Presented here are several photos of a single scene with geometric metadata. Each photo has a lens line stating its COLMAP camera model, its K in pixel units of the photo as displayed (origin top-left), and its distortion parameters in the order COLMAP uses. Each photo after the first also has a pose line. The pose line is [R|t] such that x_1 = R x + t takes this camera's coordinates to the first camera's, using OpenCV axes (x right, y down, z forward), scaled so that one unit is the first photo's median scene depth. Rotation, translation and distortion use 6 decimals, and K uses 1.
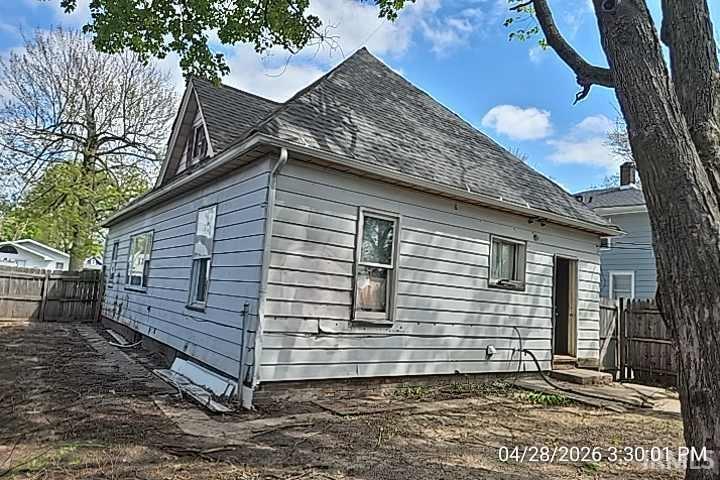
lens RADIAL K [[482.0, 0, 360.0], [0, 482.0, 240.0], [0, 0, 1]] dist [0.098931, -0.082448]
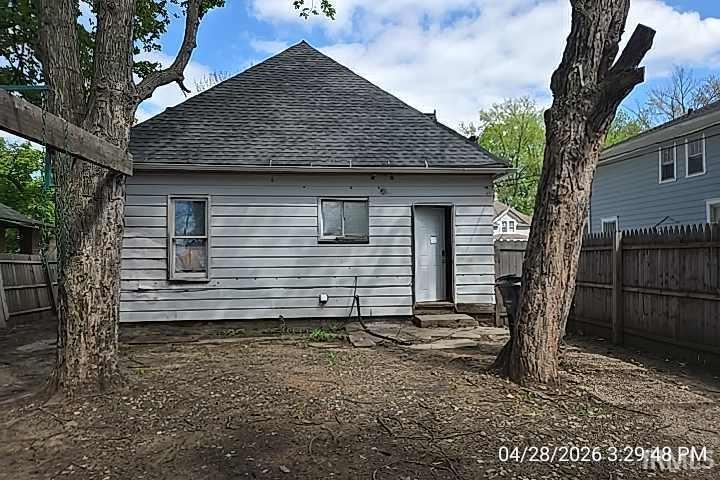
lens RADIAL K [[482.0, 0, 360.0], [0, 482.0, 240.0], [0, 0, 1]] dist [0.098931, -0.082448]
pose [[0.852409, -0.100701, -0.513087, 1.013044], [0.131390, 0.991046, 0.023774, 0.081311], [0.506098, -0.087680, 0.858007, 0.088509]]
